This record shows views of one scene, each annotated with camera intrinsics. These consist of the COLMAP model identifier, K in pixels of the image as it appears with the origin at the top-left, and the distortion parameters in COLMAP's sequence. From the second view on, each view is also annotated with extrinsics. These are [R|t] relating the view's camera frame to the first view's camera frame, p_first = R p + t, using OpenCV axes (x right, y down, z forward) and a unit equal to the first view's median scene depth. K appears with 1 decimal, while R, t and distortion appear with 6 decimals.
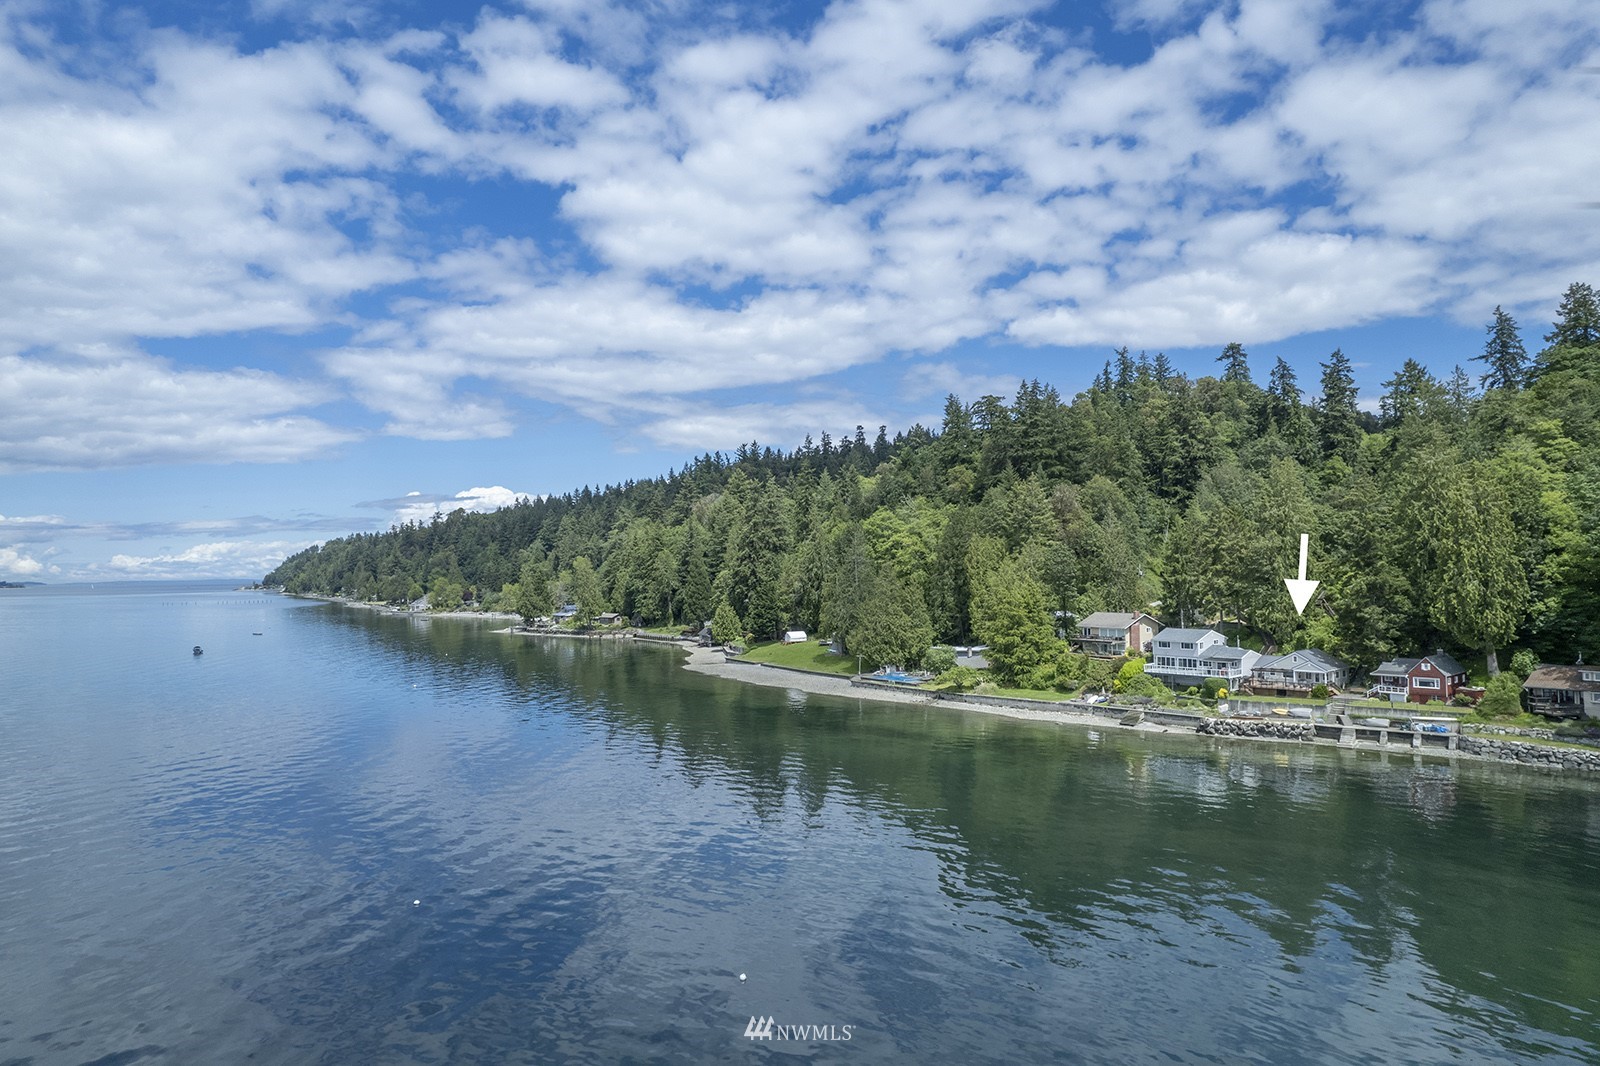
lens RADIAL K [[1043.8, 0, 795.6], [0, 1043.8, 566.9], [0, 0, 1]] dist [-0.046092, 0.032248]
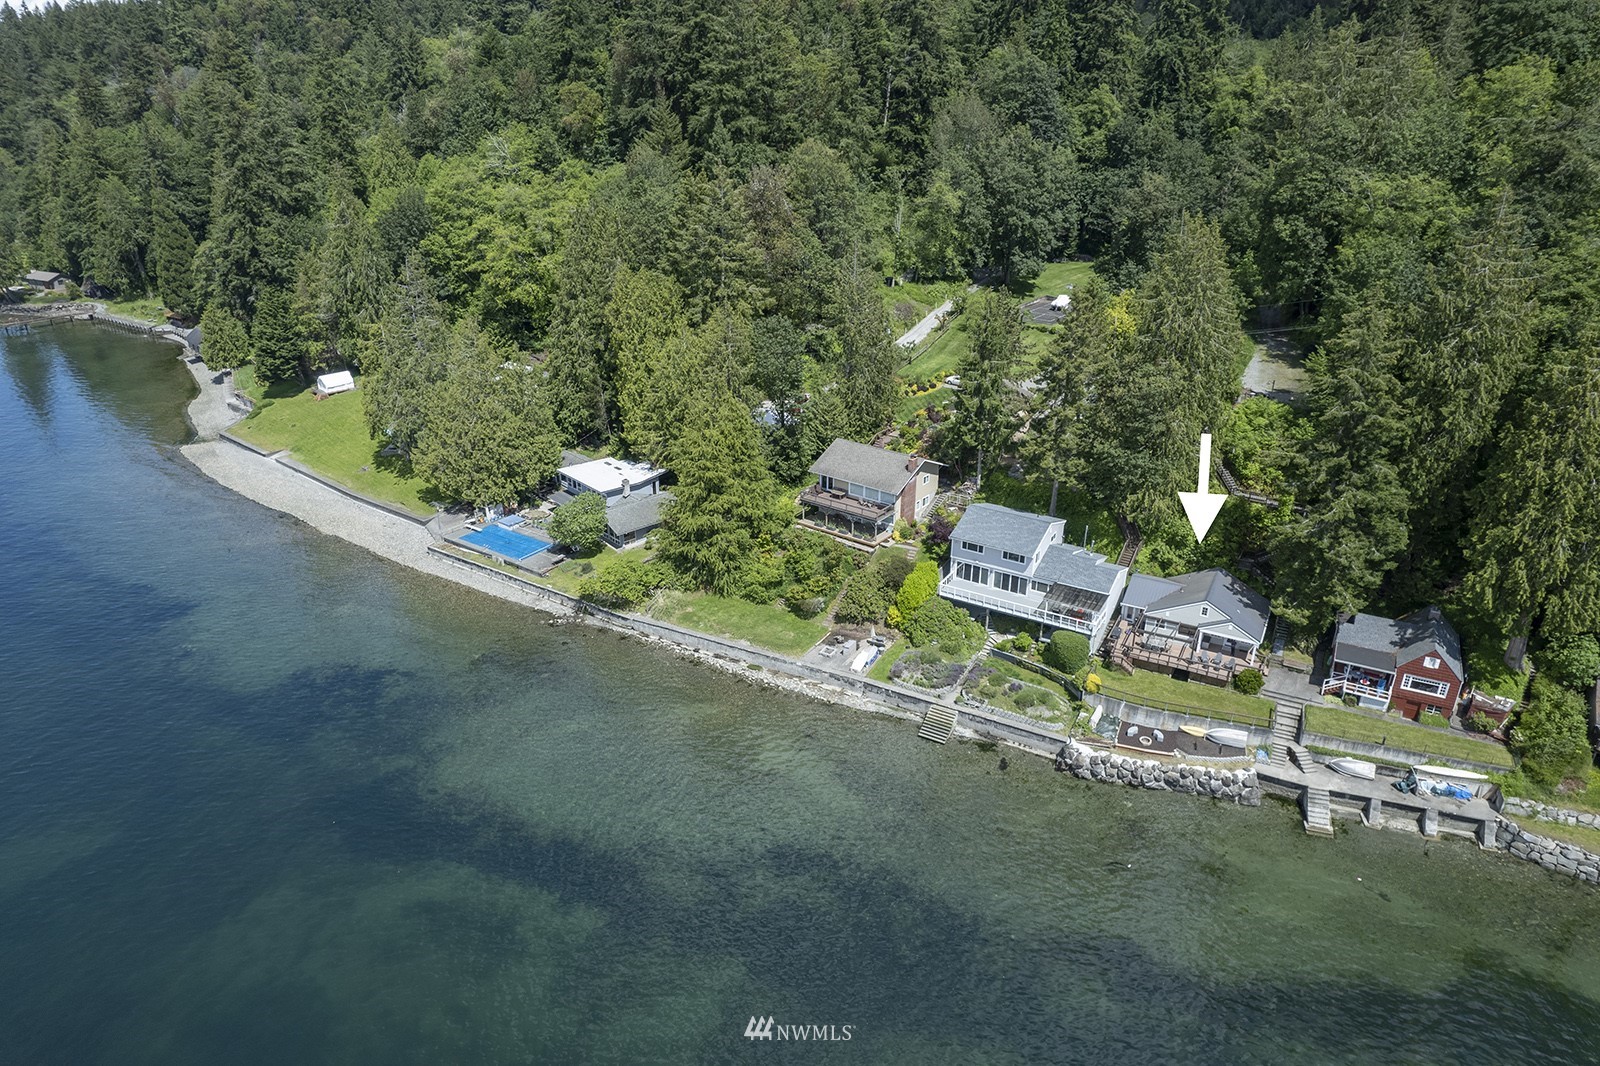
lens RADIAL K [[1043.8, 0, 795.6], [0, 1043.8, 566.9], [0, 0, 1]] dist [-0.046092, 0.032248]
pose [[0.936776, -0.128814, 0.325358, 0.056406], [-0.020112, 0.908424, 0.417566, -0.128684], [-0.349351, -0.397709, 0.848399, 0.433138]]
